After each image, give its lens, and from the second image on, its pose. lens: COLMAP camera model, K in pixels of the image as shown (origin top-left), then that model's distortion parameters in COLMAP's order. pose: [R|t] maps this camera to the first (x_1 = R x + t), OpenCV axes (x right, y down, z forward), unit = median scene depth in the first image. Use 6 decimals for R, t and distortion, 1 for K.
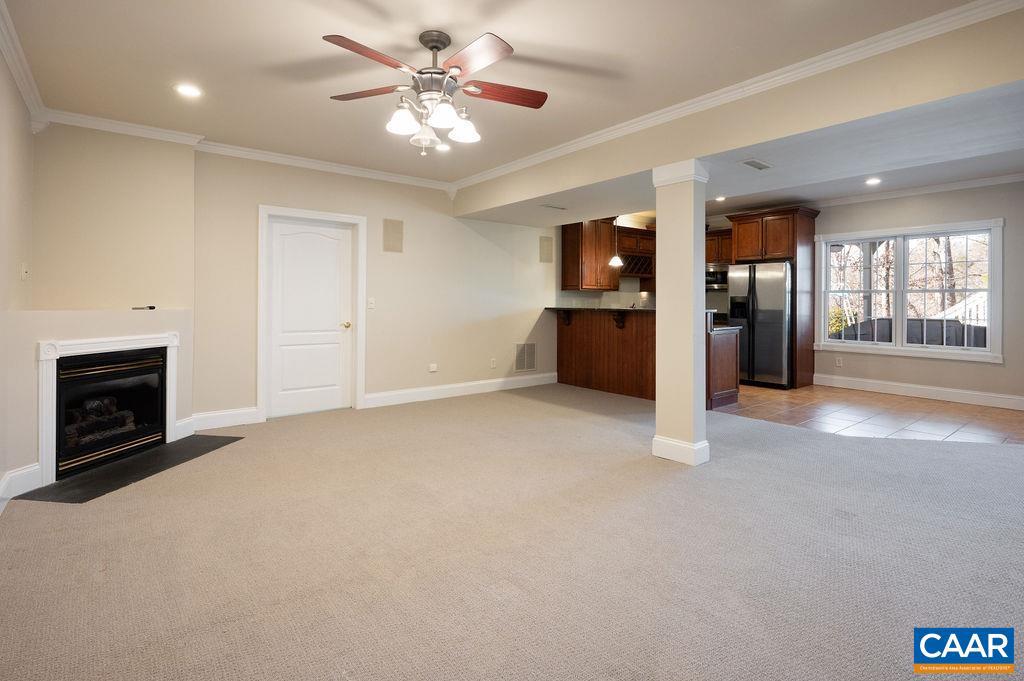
lens RADIAL K [[497.9, 0, 519.3], [0, 497.9, 303.1], [0, 0, 1]] dist [-0.000171, 0.000102]
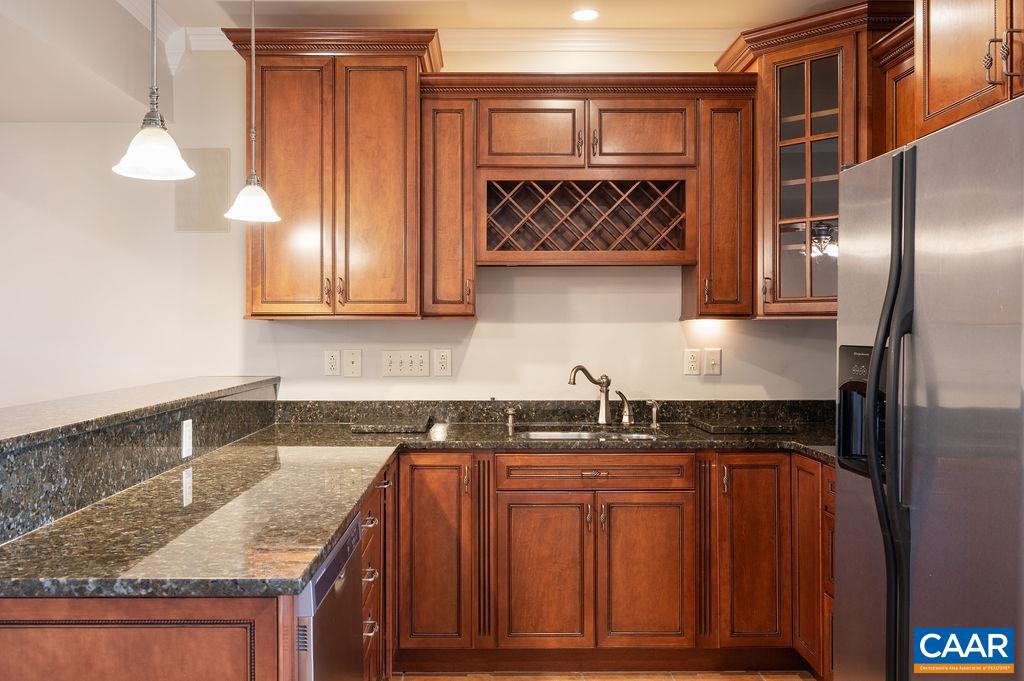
lens RADIAL K [[845.3, 0, 510.2], [0, 845.3, 337.3], [0, 0, 1]] dist [-0.031306, 0.005014]
pose [[0.783915, 0.003909, -0.620856, 0.528800], [0.000000, 0.999980, 0.006297, -0.018513], [0.620869, -0.004936, 0.783899, 0.702240]]
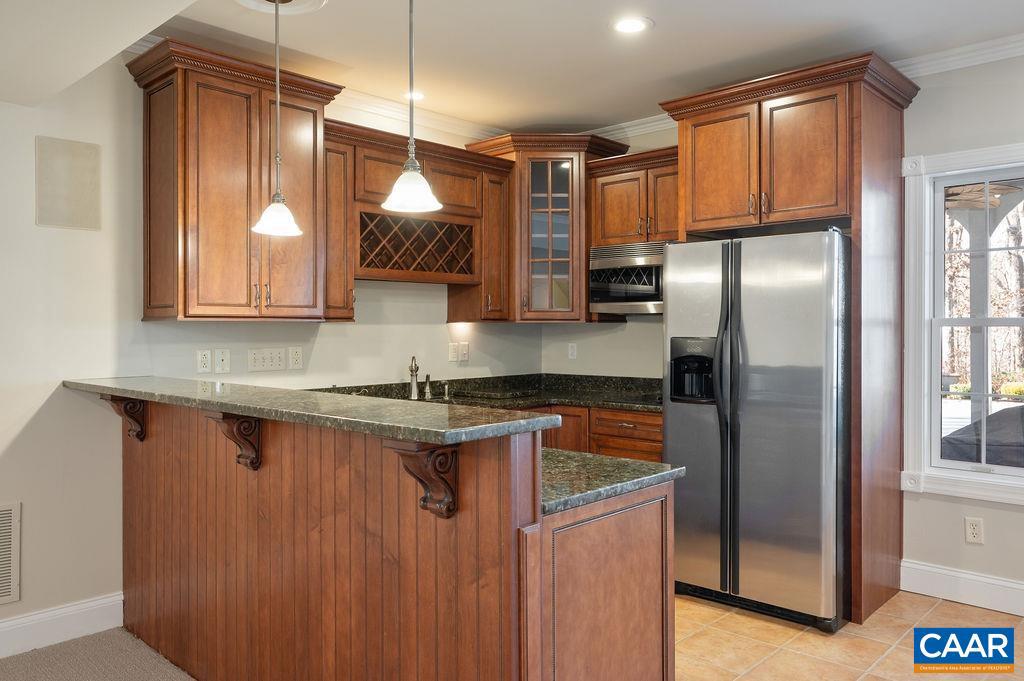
lens RADIAL K [[752.6, 0, 510.1], [0, 752.6, 337.2], [0, 0, 1]] dist [-0.008134, -0.008179]
pose [[0.991282, -0.006971, 0.131574, 0.253719], [0.005976, 0.999950, 0.007956, -0.018177], [-0.131623, -0.007100, 0.991274, 0.519967]]
